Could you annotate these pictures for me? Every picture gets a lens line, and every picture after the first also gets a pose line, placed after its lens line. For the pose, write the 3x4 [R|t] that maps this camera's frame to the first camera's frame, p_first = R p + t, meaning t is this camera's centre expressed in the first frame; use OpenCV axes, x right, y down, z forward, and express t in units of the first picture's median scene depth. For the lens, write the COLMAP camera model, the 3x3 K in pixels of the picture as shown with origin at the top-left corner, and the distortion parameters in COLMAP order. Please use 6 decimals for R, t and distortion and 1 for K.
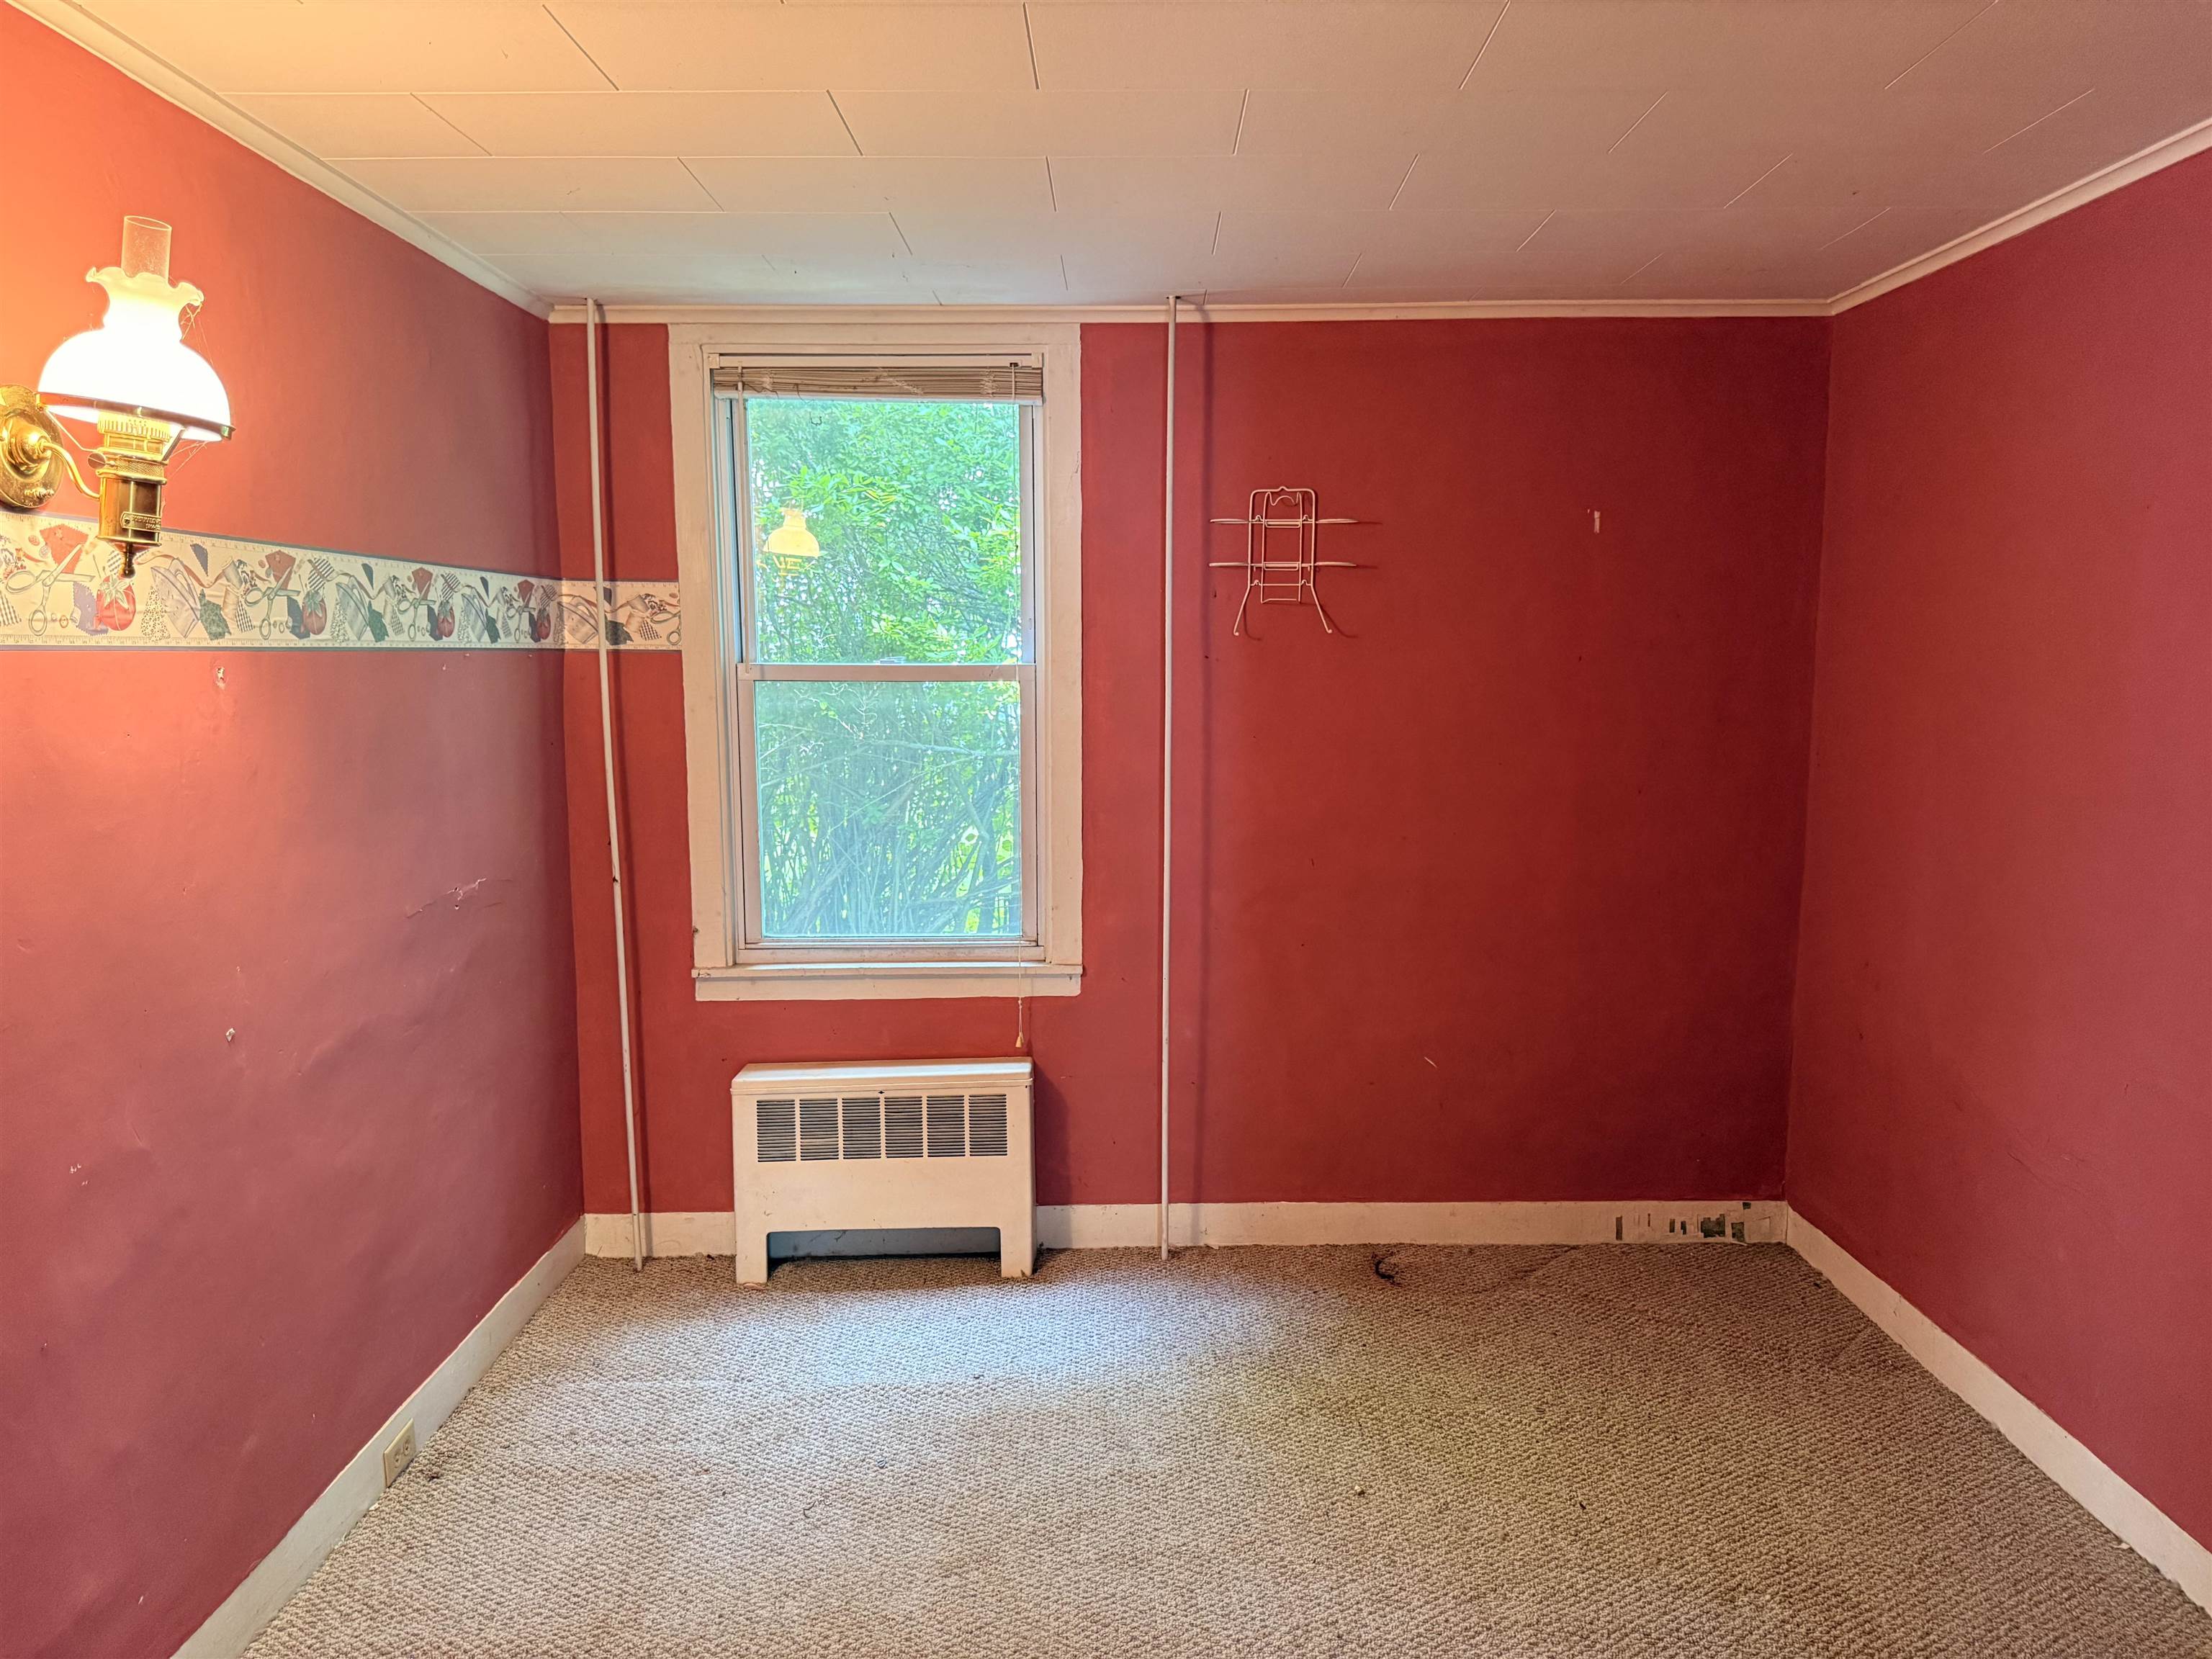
lens RADIAL K [[1569.1, 0, 1115.4], [0, 1569.1, 831.7], [0, 0, 1]] dist [0.034256, -0.031442]
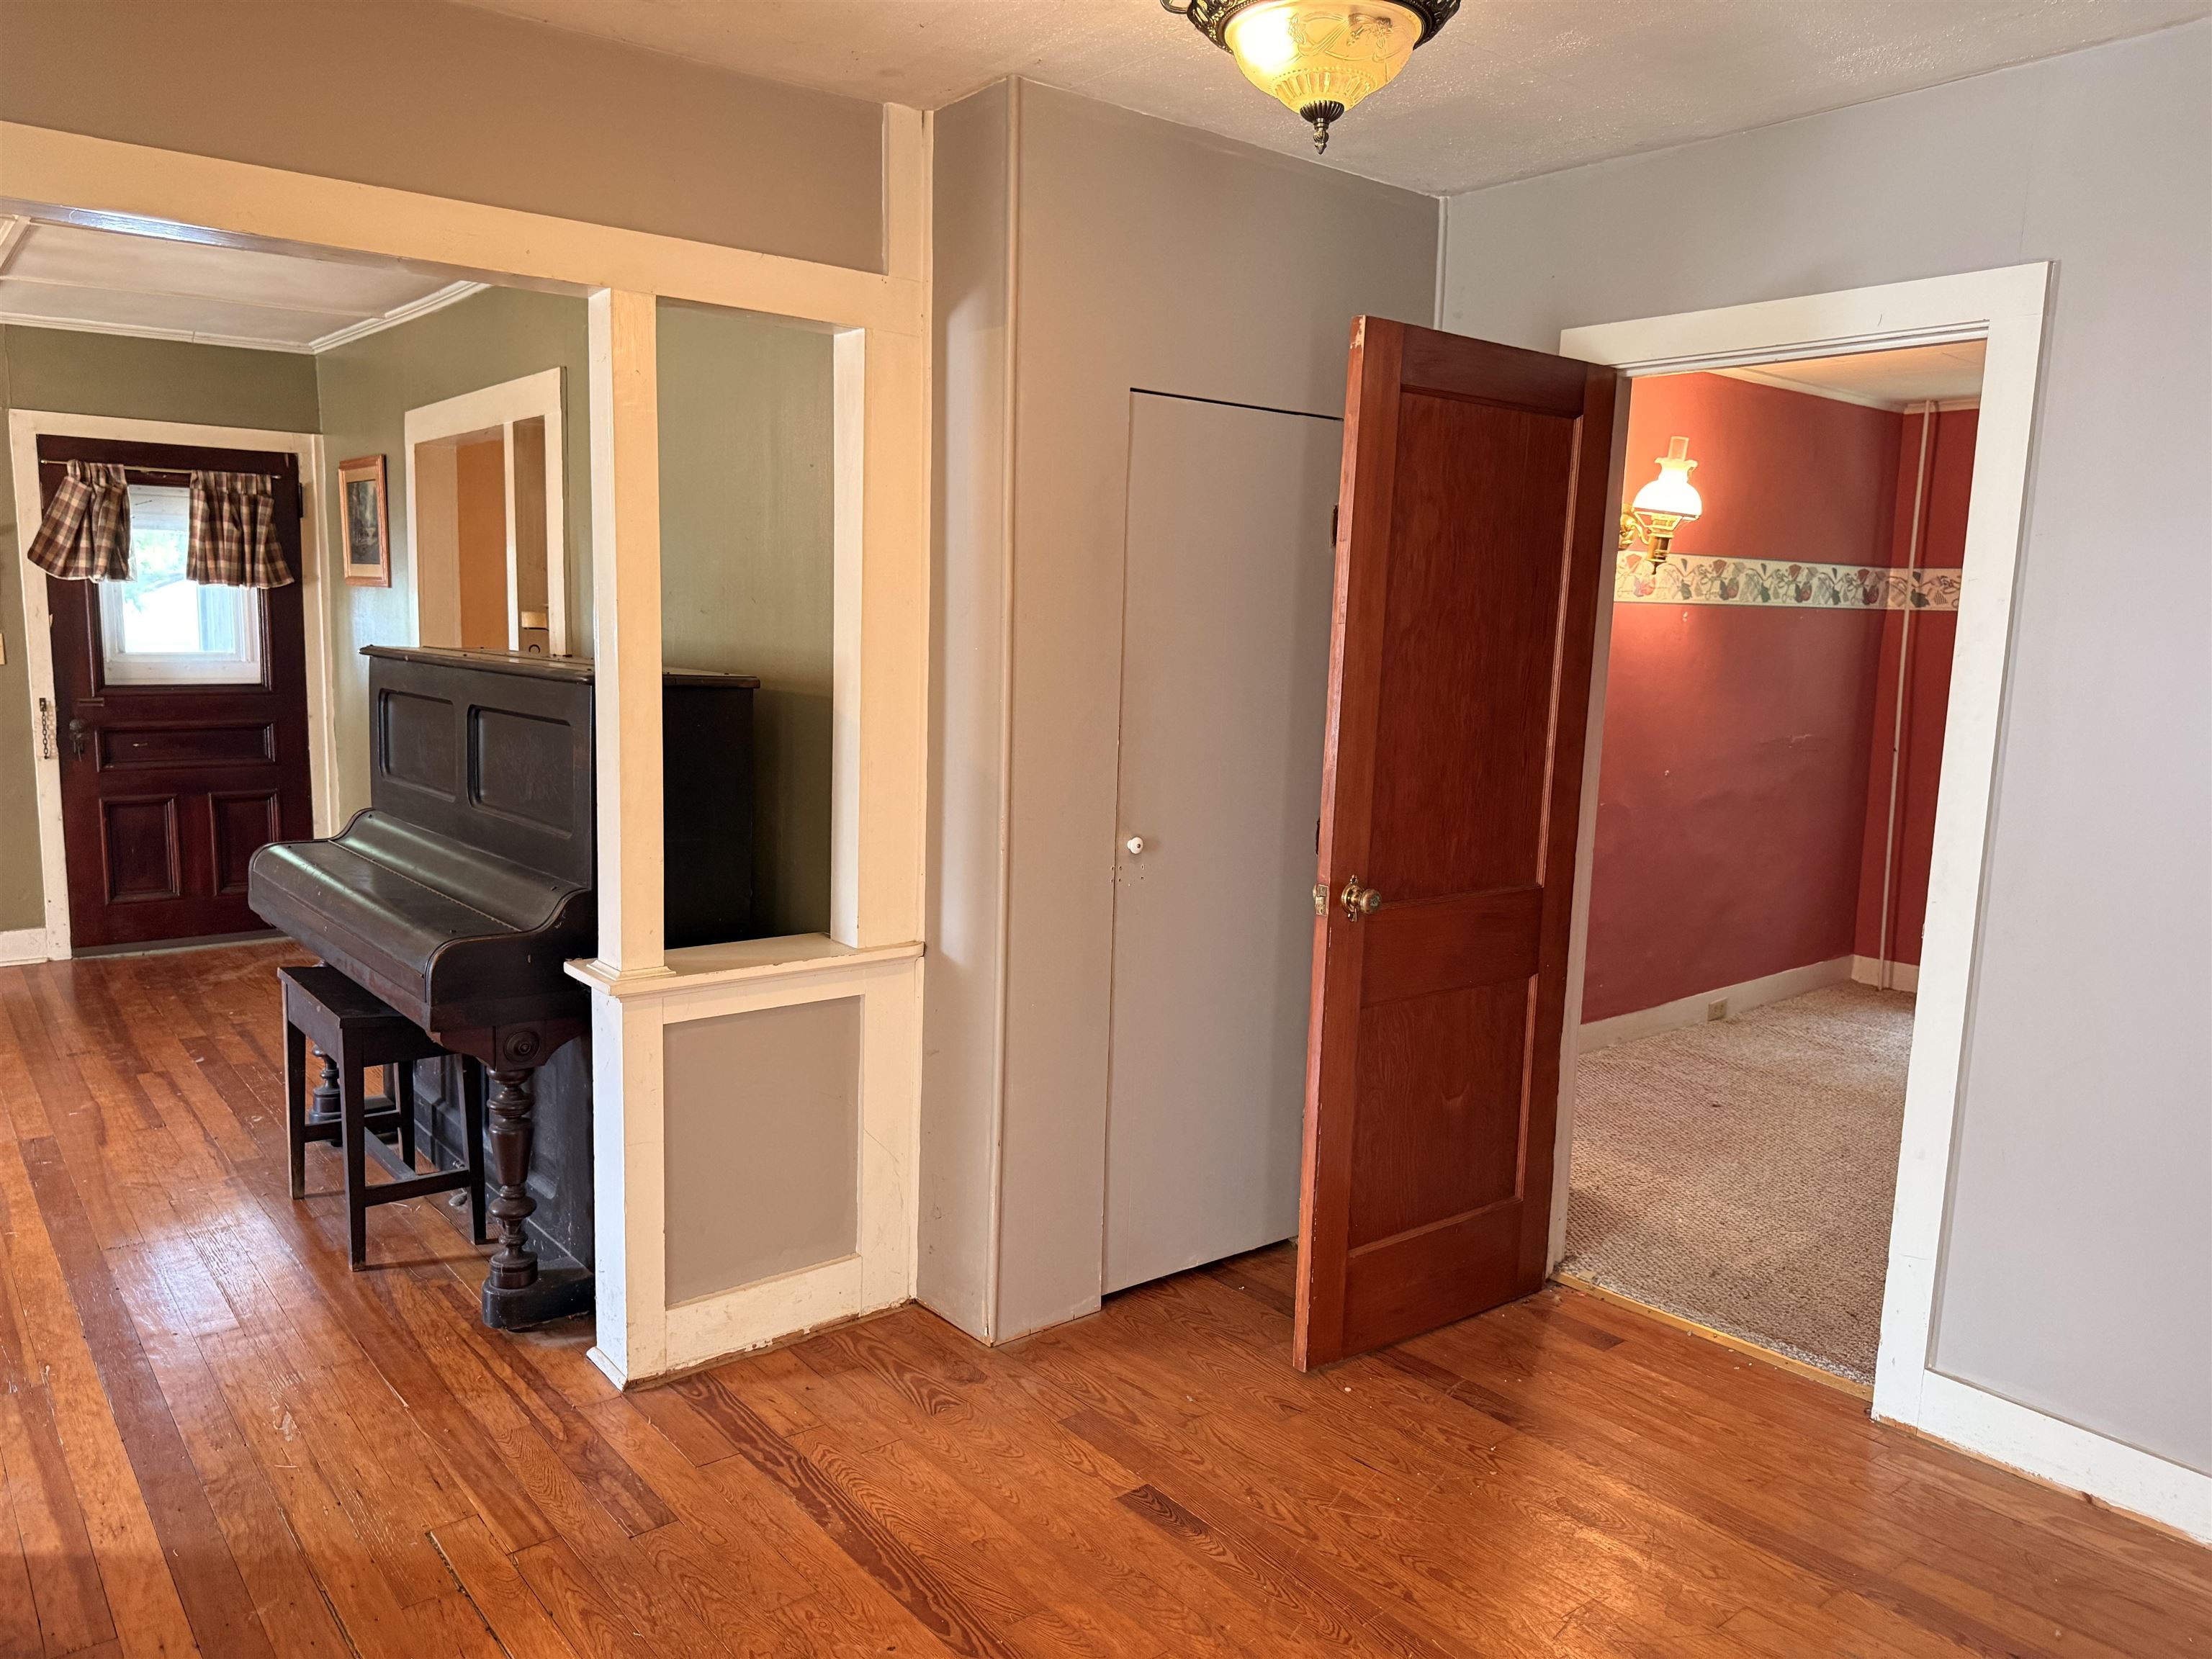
lens RADIAL K [[1569.1, 0, 1106.8], [0, 1569.1, 831.8], [0, 0, 1]] dist [0.034256, -0.031442]
pose [[0.630111, 0.123212, -0.766667, 0.523751], [-0.110477, 0.991512, 0.068548, 0.111363], [0.768606, 0.041507, 0.638375, -0.820247]]
